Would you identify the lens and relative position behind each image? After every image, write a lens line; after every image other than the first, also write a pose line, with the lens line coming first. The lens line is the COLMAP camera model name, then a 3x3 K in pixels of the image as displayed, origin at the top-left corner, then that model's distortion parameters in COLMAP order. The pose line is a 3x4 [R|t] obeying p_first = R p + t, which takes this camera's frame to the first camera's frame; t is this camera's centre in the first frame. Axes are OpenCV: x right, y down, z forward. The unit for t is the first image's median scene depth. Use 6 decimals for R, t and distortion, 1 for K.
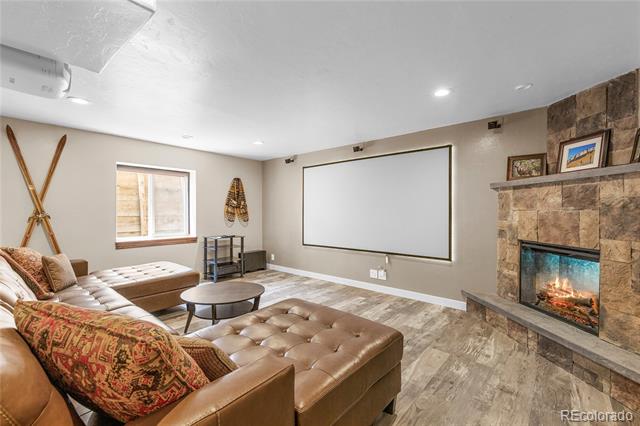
lens RADIAL K [[277.8, 0, 318.0], [0, 277.8, 211.7], [0, 0, 1]] dist [0.000342, 0.000114]
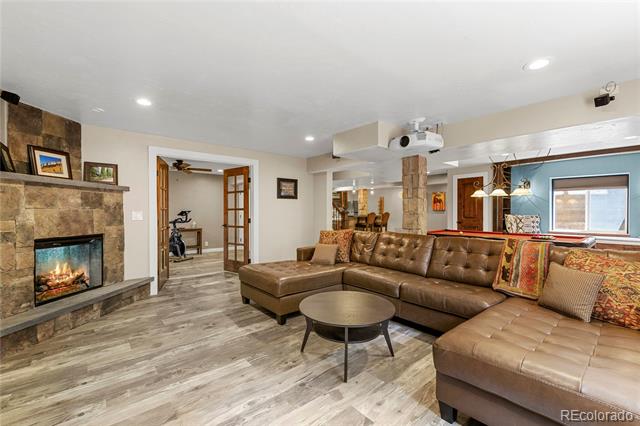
lens RADIAL K [[277.8, 0, 322.0], [0, 277.8, 212.6], [0, 0, 1]] dist [0.000342, 0.000114]
pose [[-0.988942, -0.001907, 0.148294, -0.404614], [-0.001137, 0.999985, 0.005278, 0.003930], [-0.148302, 0.005051, -0.988929, 1.931641]]
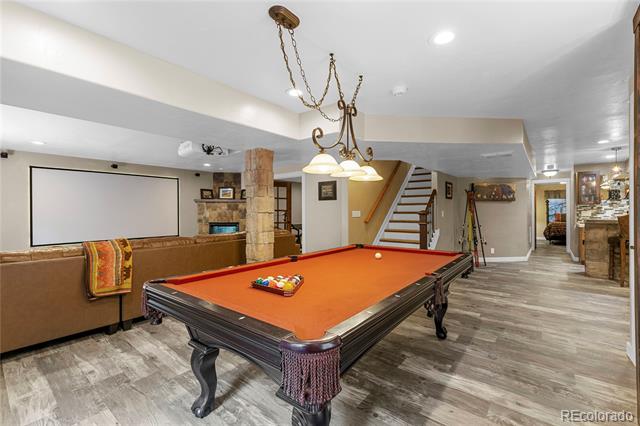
lens RADIAL K [[277.8, 0, 319.1], [0, 277.8, 212.1], [0, 0, 1]] dist [0.000342, 0.000114]
pose [[-0.024796, -0.004498, 0.999682, -2.044012], [0.003700, 0.999983, 0.004592, -0.003895], [-0.999686, 0.003812, -0.024778, 0.044580]]
